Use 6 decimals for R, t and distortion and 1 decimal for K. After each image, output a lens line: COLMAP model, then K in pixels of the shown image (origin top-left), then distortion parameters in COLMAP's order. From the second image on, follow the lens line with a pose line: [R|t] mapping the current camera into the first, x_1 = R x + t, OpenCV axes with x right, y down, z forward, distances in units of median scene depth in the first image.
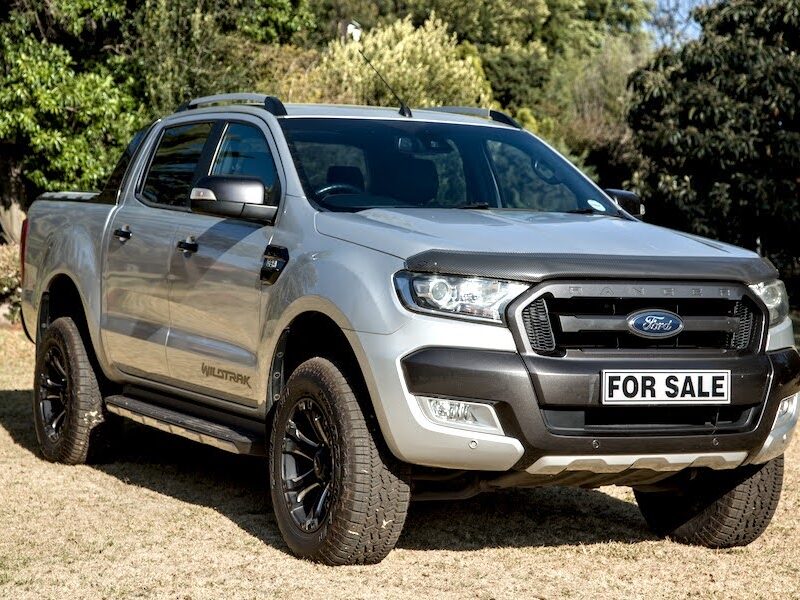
lens RADIAL K [[1811.6, 0, 399.6], [0, 1811.6, 299.1], [0, 0, 1]] dist [0.388020, 0.000000]
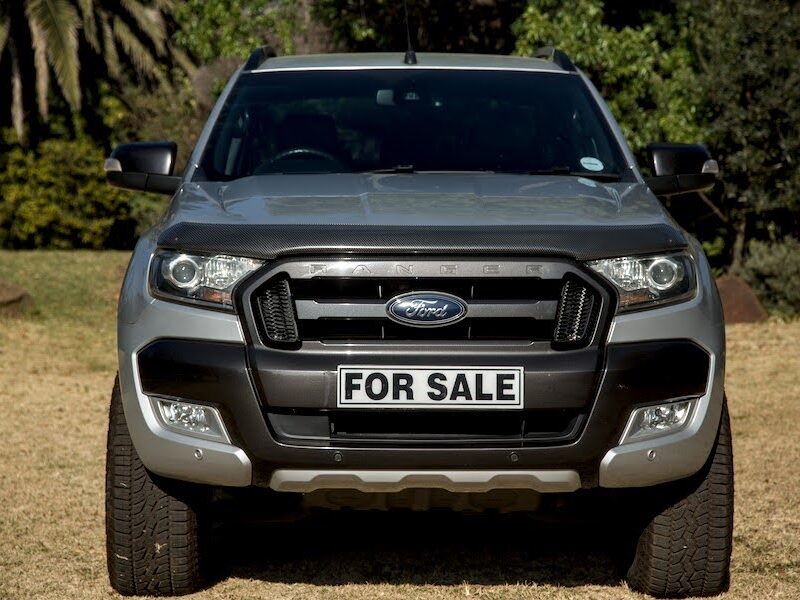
lens RADIAL K [[2120.2, 0, 399.0], [0, 2120.2, 301.1], [0, 0, 1]] dist [0.685102, 0.000000]
pose [[0.905252, -0.007469, -0.424810, 0.532164], [0.008984, 0.999958, 0.001562, 0.008483], [0.424781, -0.005231, 0.905281, 0.145325]]
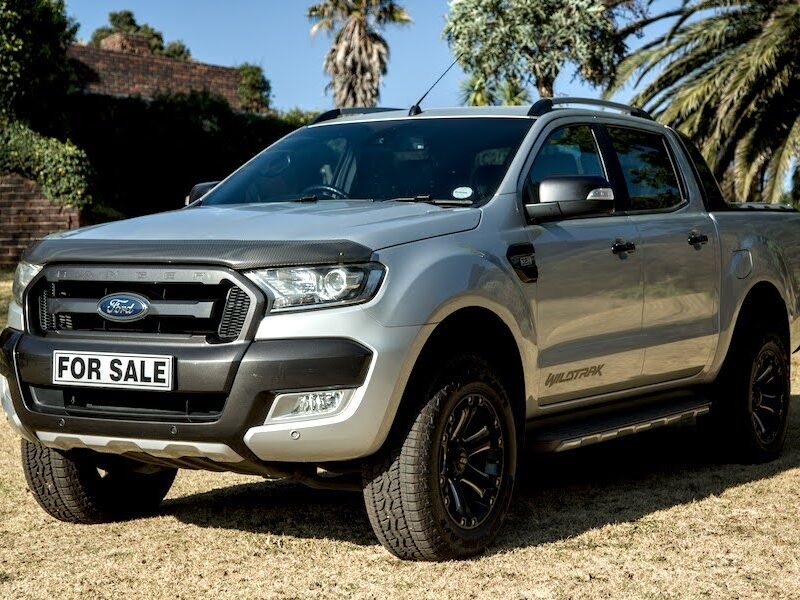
lens RADIAL K [[1592.7, 0, 401.7], [0, 1592.7, 301.2], [0, 0, 1]] dist [0.274251, 0.000000]
pose [[0.548455, -0.000894, -0.836180, 0.966421], [-0.013859, 0.999852, -0.010159, 0.017196], [0.836066, 0.017161, 0.548361, 0.650341]]
